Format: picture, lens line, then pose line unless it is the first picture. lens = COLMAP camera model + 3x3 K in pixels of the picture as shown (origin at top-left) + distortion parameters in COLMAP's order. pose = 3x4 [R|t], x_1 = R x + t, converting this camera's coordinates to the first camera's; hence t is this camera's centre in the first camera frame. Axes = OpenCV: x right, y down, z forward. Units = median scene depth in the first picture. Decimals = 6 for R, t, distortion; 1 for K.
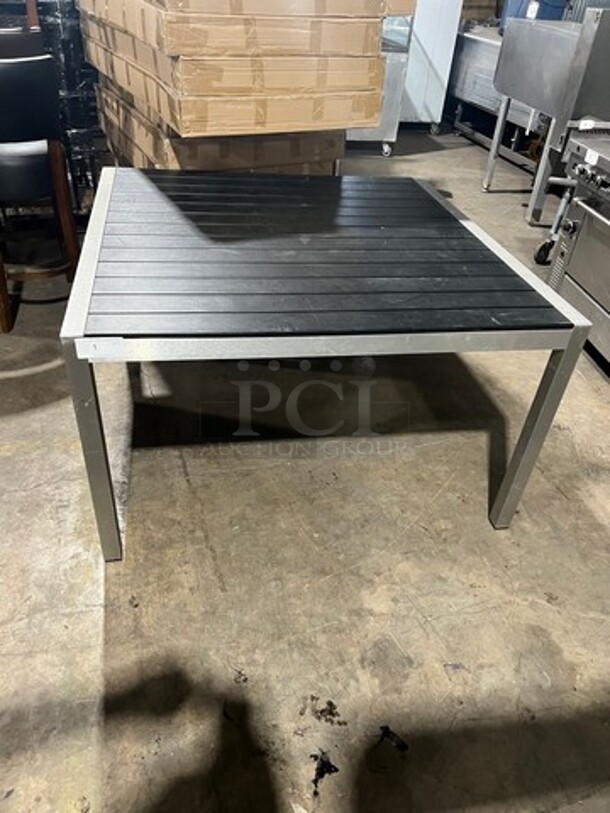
lens RADIAL K [[616.3, 0, 302.3], [0, 616.3, 410.4], [0, 0, 1]] dist [0.011250, -0.001319]
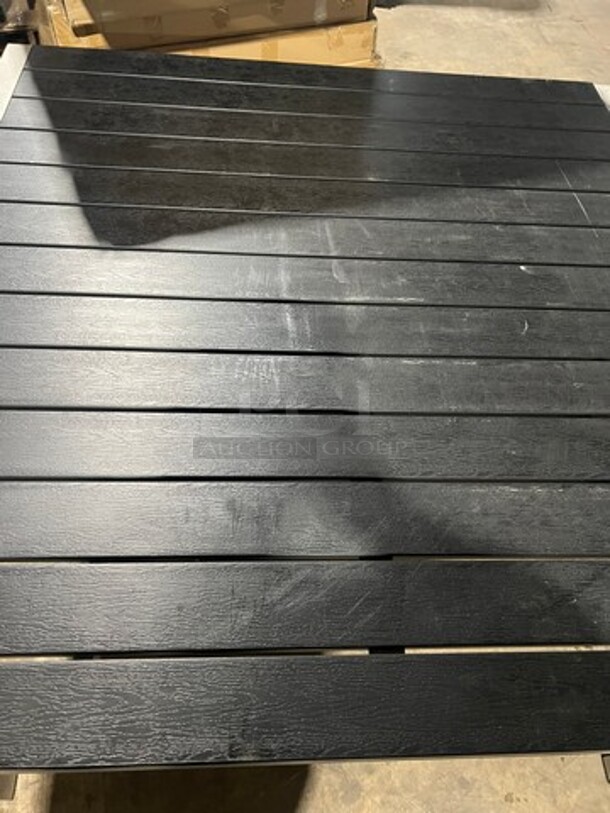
lens RADIAL K [[617.7, 0, 305.0], [0, 617.7, 406.5], [0, 0, 1]] dist [0.041891, -0.049969]
pose [[0.997284, 0.060256, -0.042346, 0.049495], [-0.043281, 0.944724, 0.324997, -0.286485], [0.059589, -0.322282, 0.944767, 0.417330]]
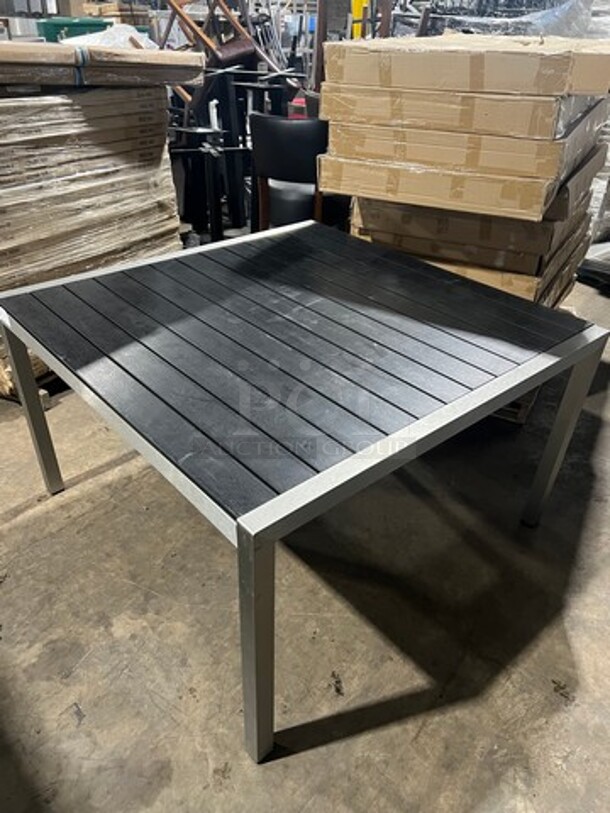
lens RADIAL K [[617.7, 0, 305.0], [0, 617.7, 406.5], [0, 0, 1]] dist [0.041891, -0.049969]
pose [[0.571619, 0.395159, -0.719097, 0.734807], [-0.471227, 0.875553, 0.106550, -0.211264], [0.671712, 0.277952, 0.686692, 0.331252]]
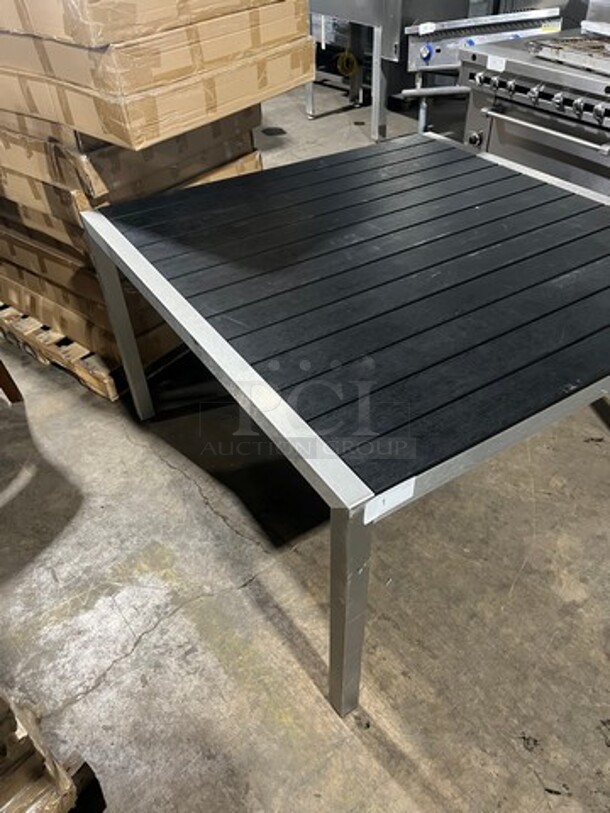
lens RADIAL K [[618.7, 0, 310.8], [0, 618.7, 410.4], [0, 0, 1]] dist [0.008482, -0.000191]
pose [[0.889097, -0.362324, 0.279692, -0.332538], [0.334093, 0.931393, 0.144533, -0.181312], [-0.312871, -0.035061, 0.949148, 0.192887]]
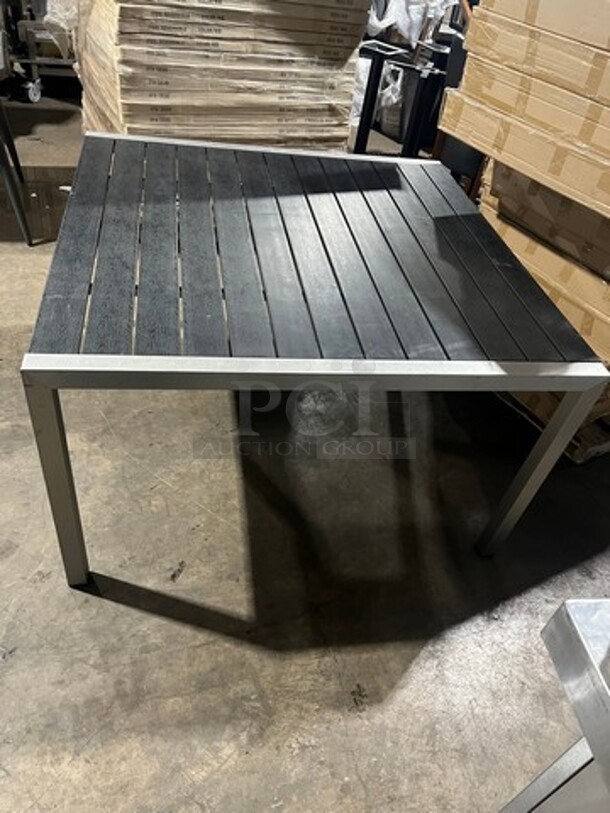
lens RADIAL K [[617.7, 0, 305.0], [0, 617.7, 406.5], [0, 0, 1]] dist [0.041891, -0.049969]
pose [[0.062657, 0.605294, -0.793532, 0.870584], [-0.693857, 0.597927, 0.401304, -0.426303], [0.717381, 0.525454, 0.457452, 0.618403]]
